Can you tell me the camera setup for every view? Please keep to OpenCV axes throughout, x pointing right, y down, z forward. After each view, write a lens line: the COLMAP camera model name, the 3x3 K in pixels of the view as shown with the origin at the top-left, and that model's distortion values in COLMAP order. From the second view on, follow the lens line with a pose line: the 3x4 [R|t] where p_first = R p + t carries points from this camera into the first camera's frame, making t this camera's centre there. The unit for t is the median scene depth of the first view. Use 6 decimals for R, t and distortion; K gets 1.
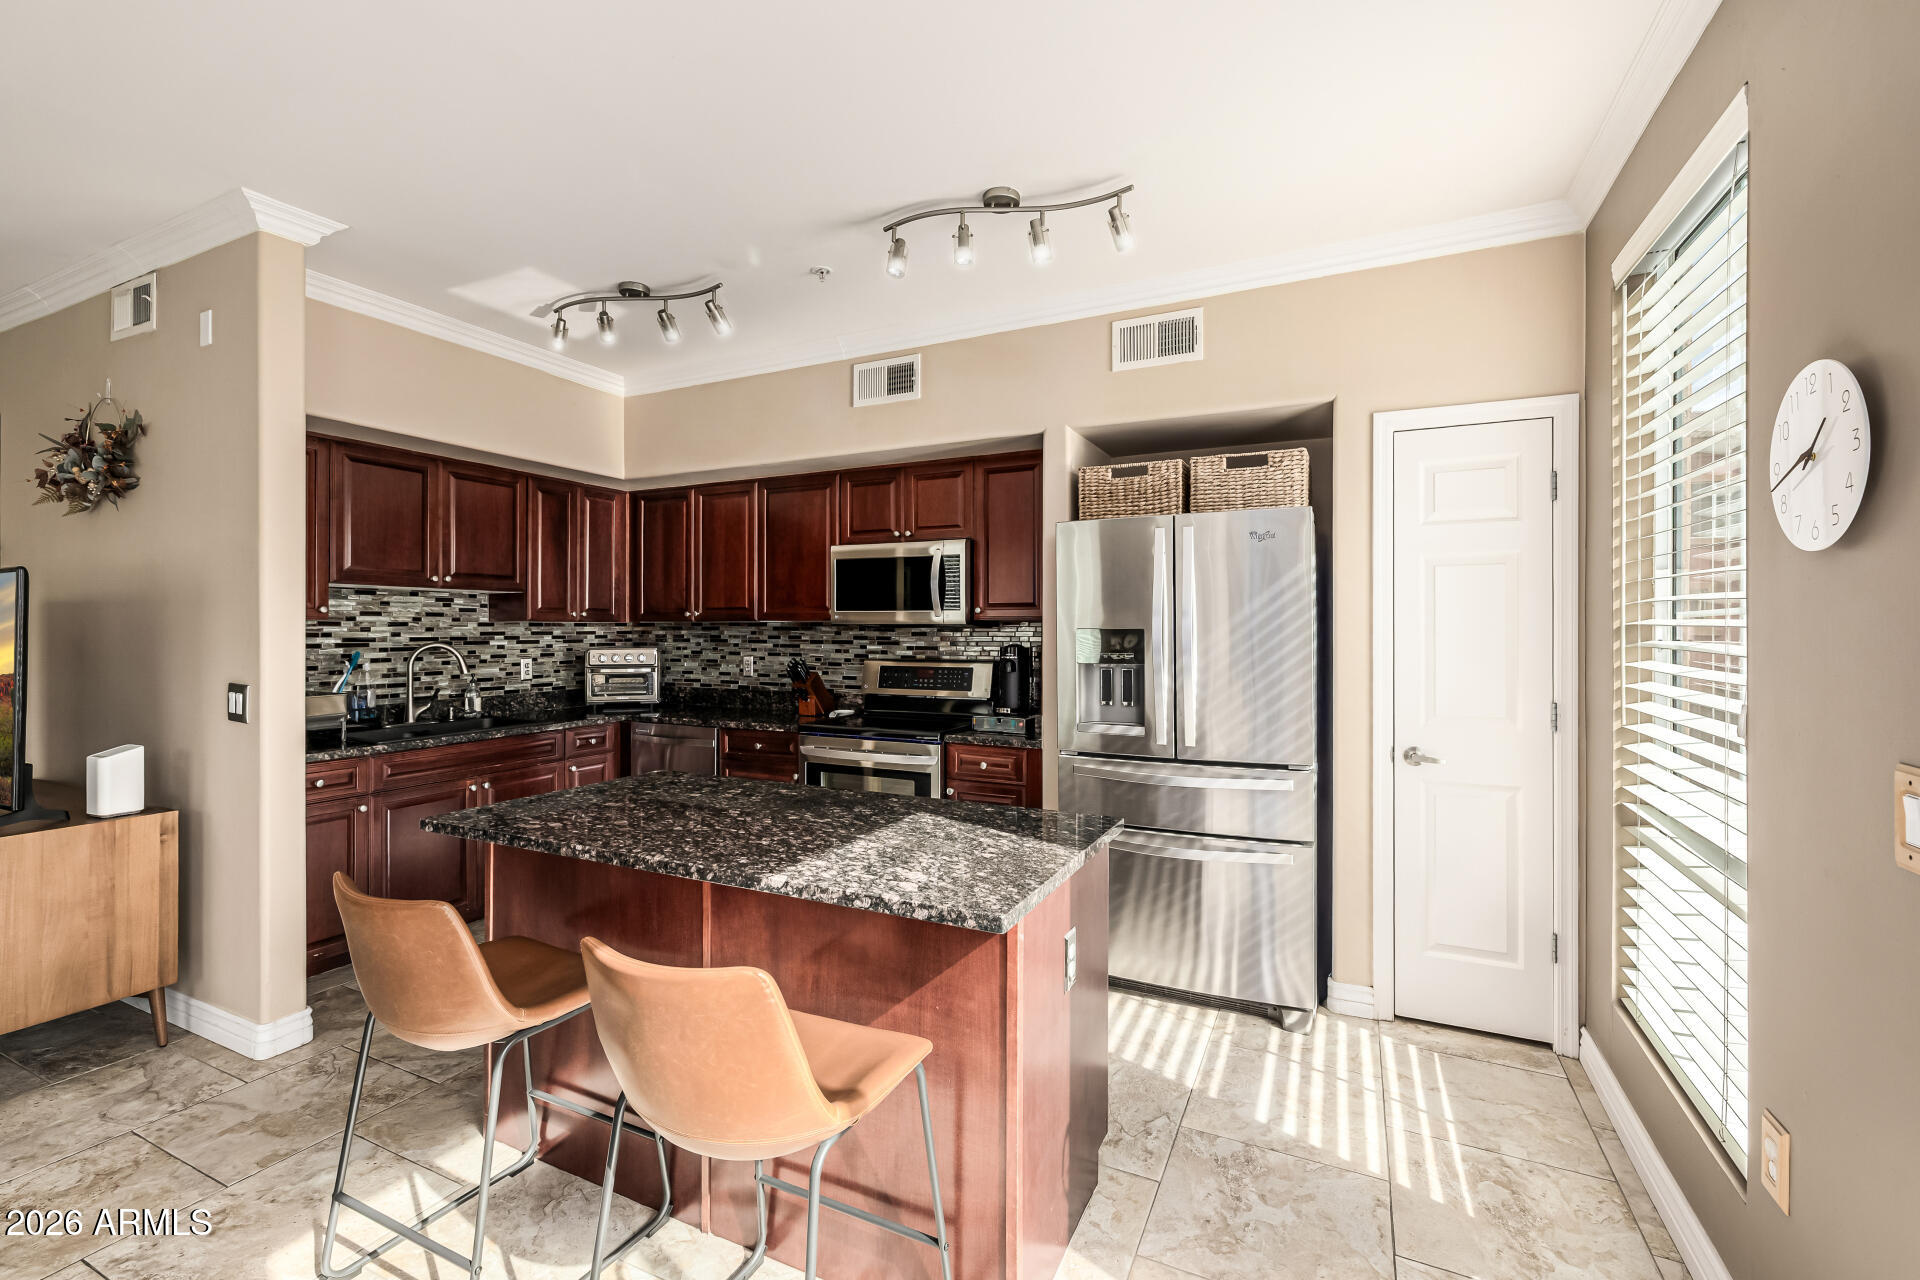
lens RADIAL K [[813.6, 0, 961.9], [0, 813.6, 632.8], [0, 0, 1]] dist [0.000758, 0.000619]
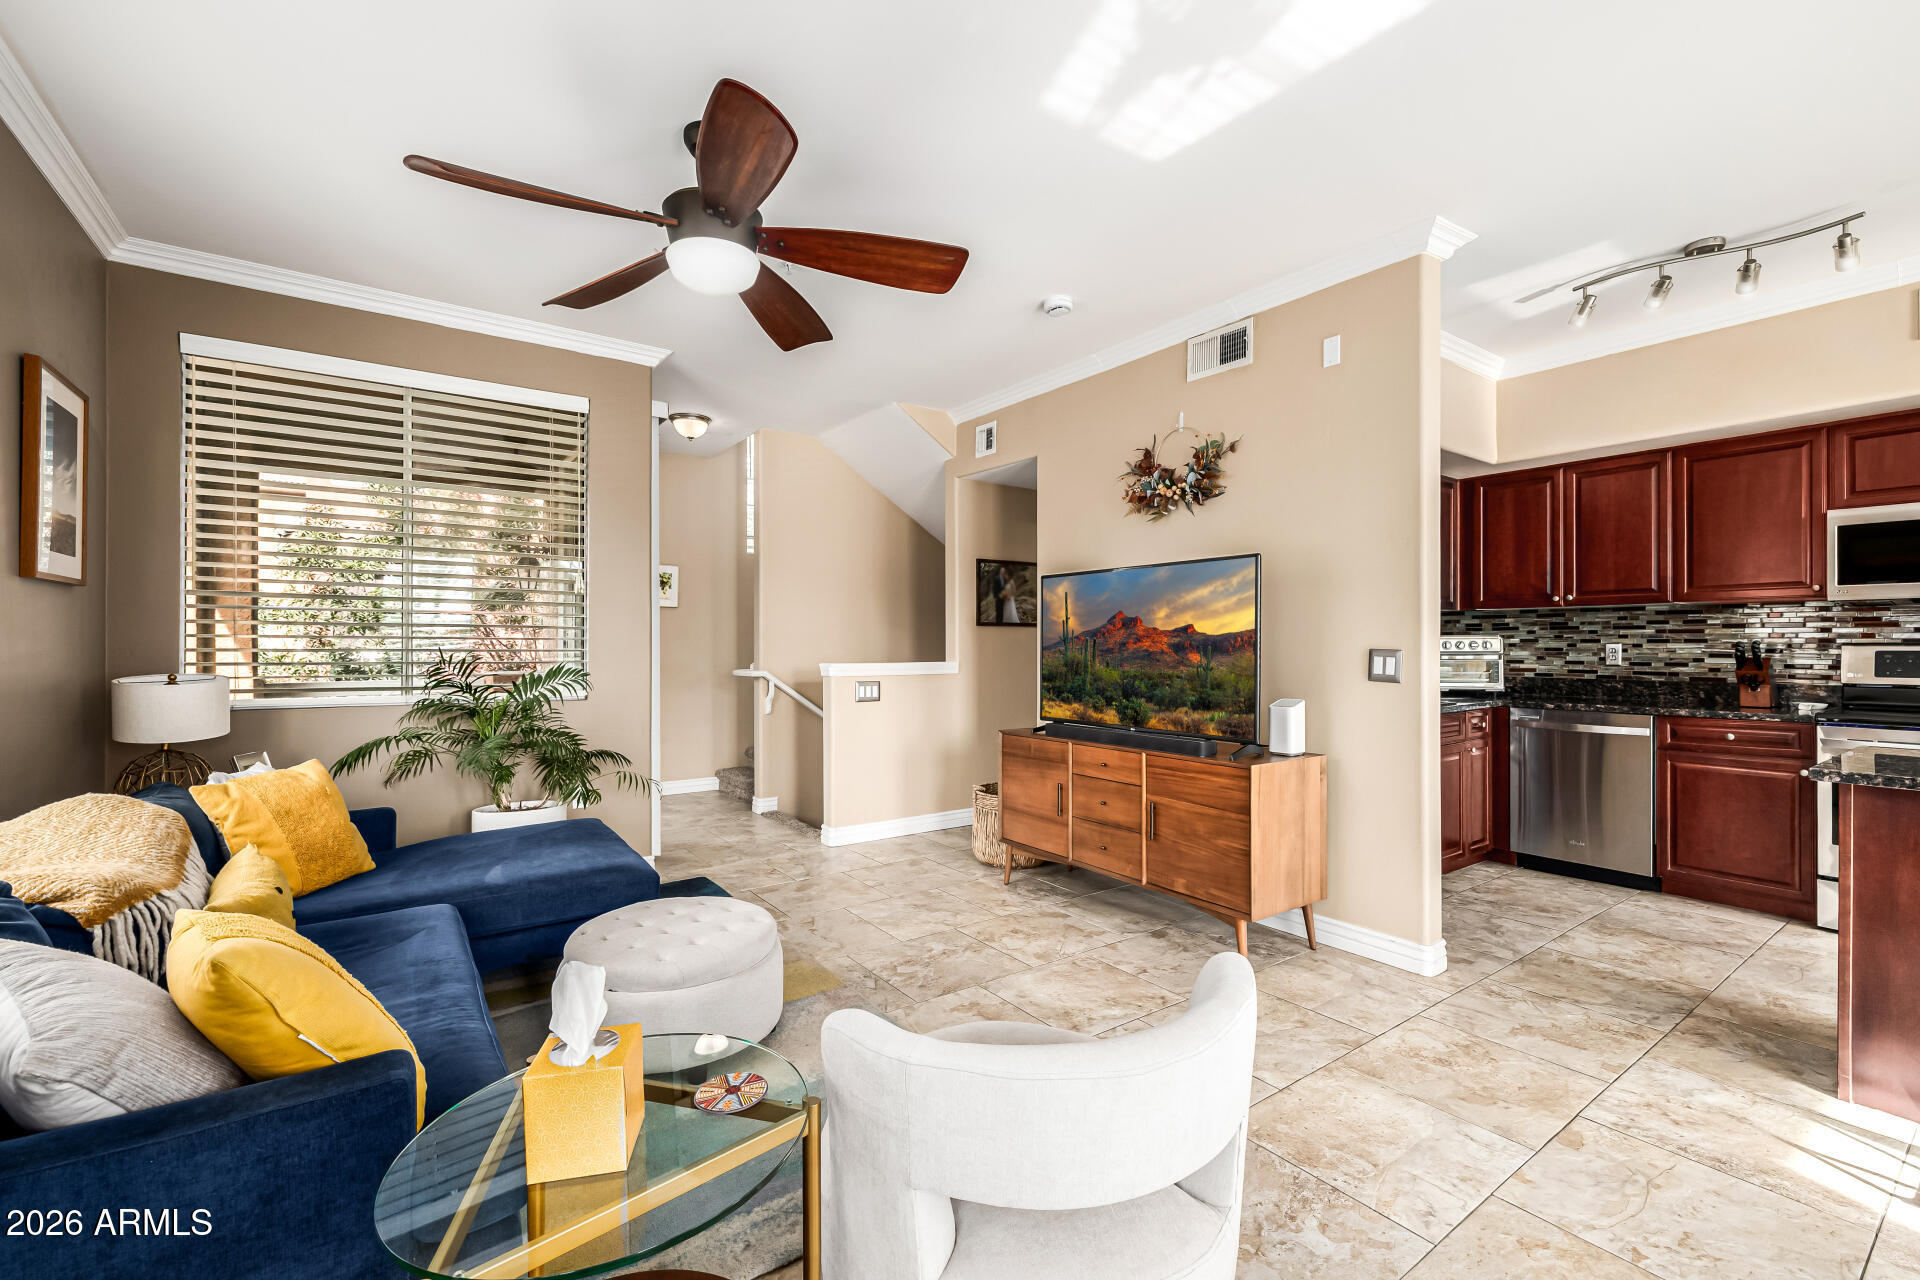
lens RADIAL K [[813.6, 0, 971.3], [0, 813.6, 647.0], [0, 0, 1]] dist [0.000758, 0.000619]
pose [[0.881555, -0.000043, -0.472081, -0.515519], [-0.000076, 1.000000, -0.000232, 0.036089], [0.472081, 0.000241, 0.881555, -0.180484]]
